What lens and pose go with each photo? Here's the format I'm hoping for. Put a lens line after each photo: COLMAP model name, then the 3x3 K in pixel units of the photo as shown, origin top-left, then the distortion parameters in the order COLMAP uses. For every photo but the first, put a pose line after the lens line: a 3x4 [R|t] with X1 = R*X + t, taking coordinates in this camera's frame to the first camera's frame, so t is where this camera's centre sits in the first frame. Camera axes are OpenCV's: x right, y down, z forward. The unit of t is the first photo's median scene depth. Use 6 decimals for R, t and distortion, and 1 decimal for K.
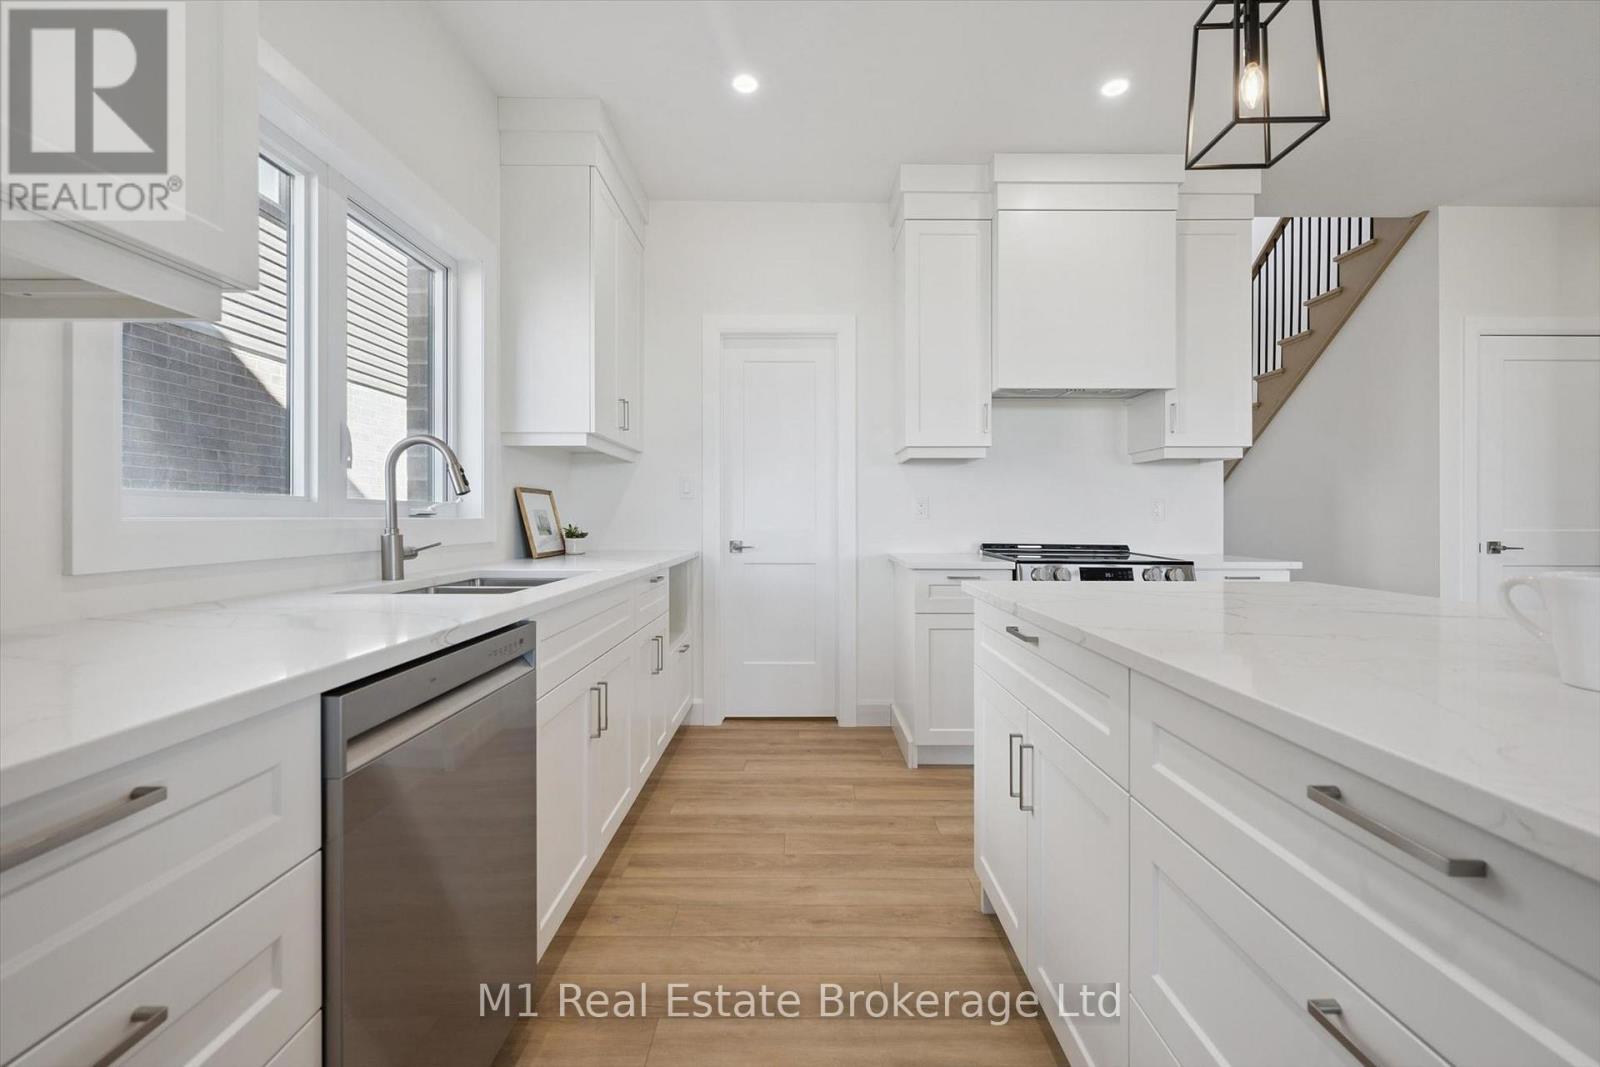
lens RADIAL K [[677.4, 0, 803.2], [0, 677.4, 522.1], [0, 0, 1]] dist [0.000862, -0.000022]
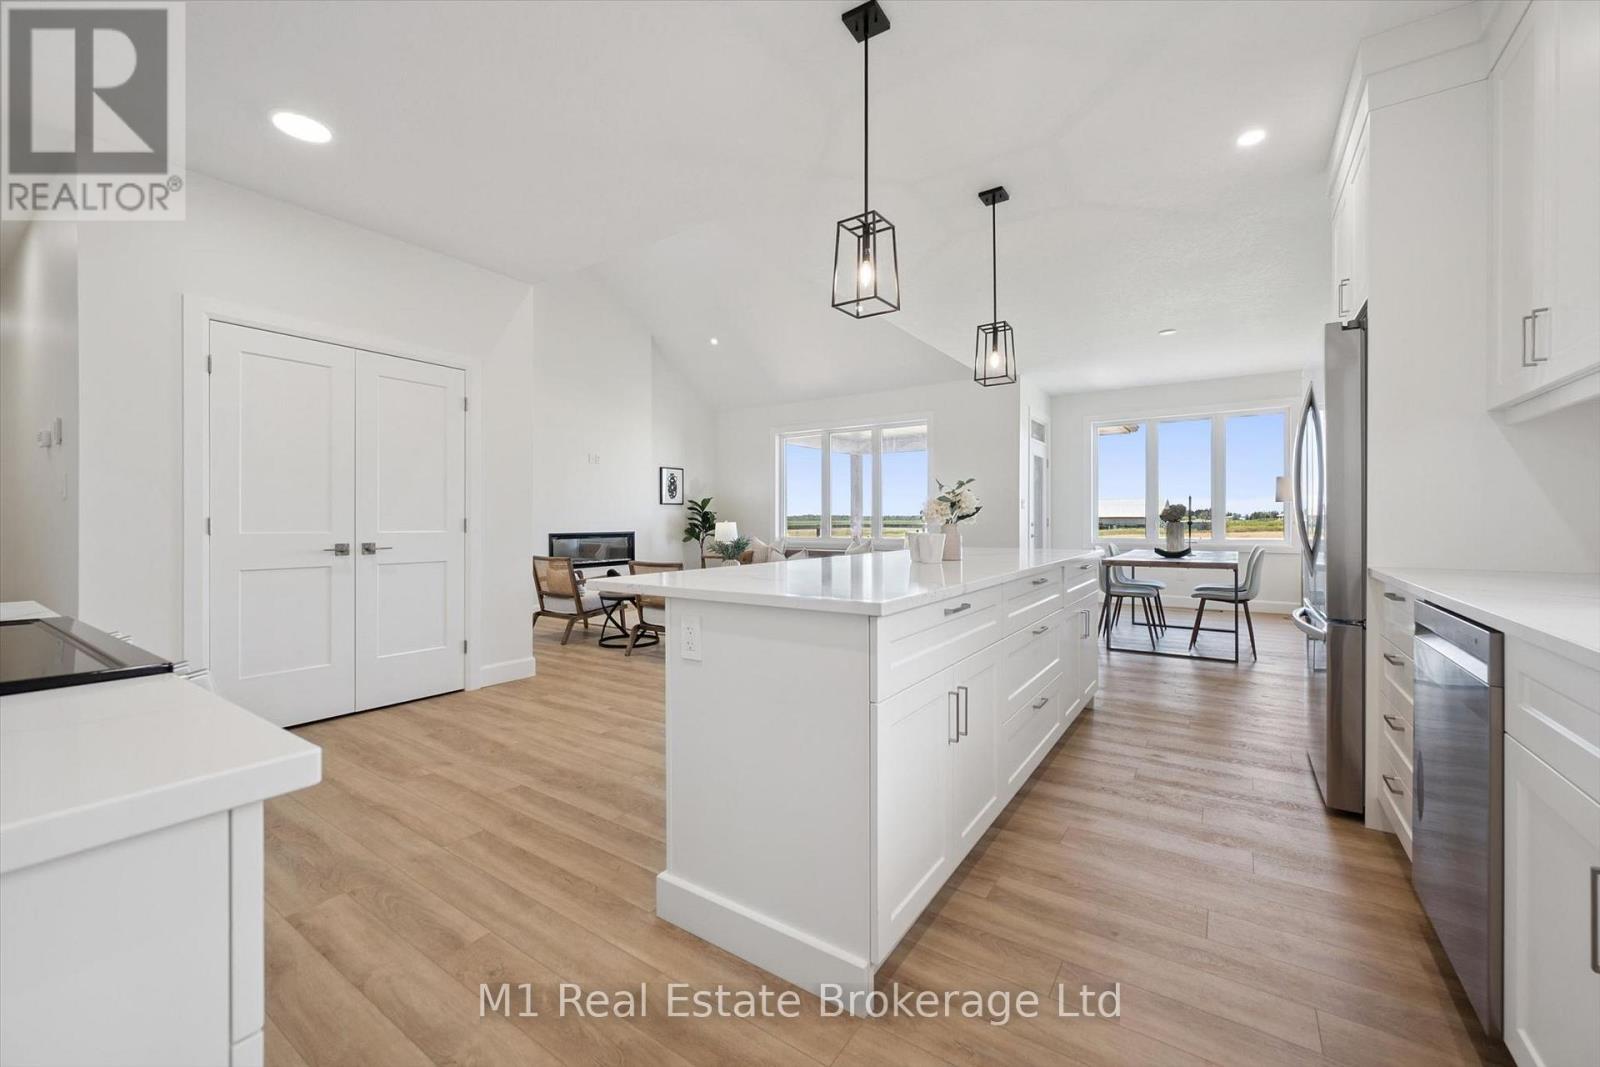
lens RADIAL K [[620.6, 0, 800.6], [0, 620.6, 528.2], [0, 0, 1]] dist [-0.016199, -0.000049]
pose [[-0.821212, -0.004006, 0.570609, -0.046155], [0.008147, 0.999791, 0.018744, -0.004562], [-0.570565, 0.020042, -0.821008, 0.970993]]
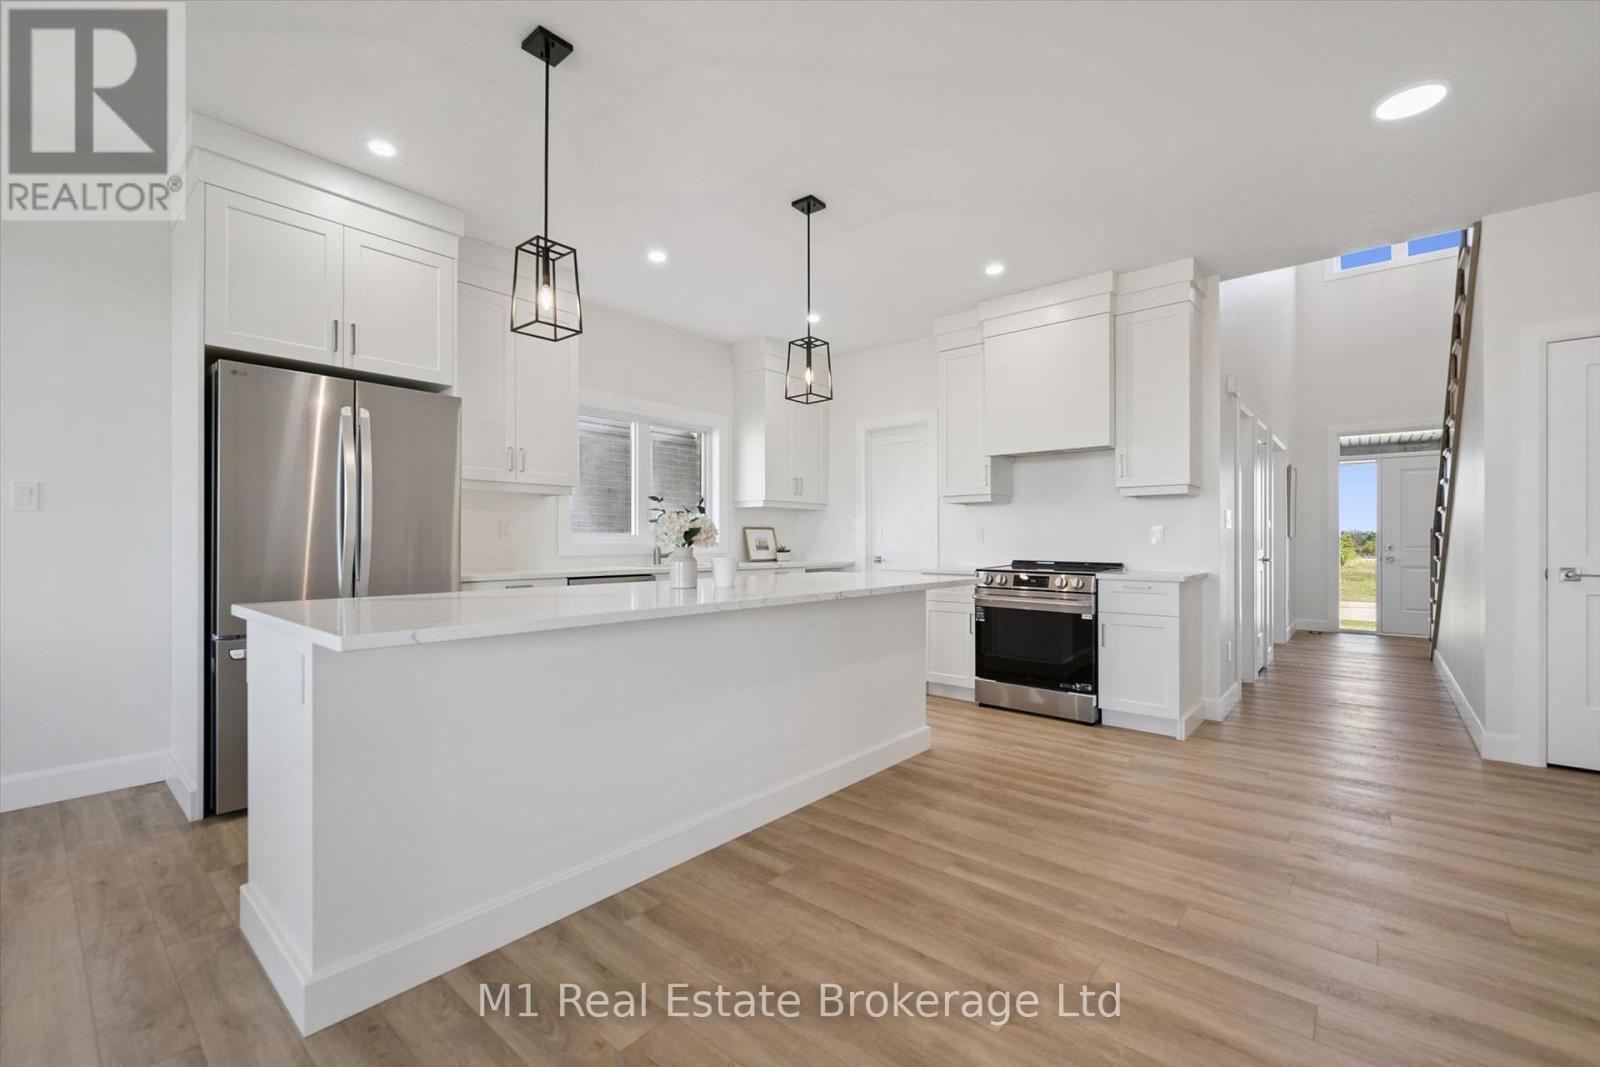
lens RADIAL K [[677.4, 0, 801.6], [0, 677.4, 536.4], [0, 0, 1]] dist [0.000862, -0.000022]
pose [[0.761909, -0.004778, -0.647667, 0.941399], [-0.003684, 0.999925, -0.011710, 0.000262], [0.647674, 0.011308, 0.761834, -0.411575]]
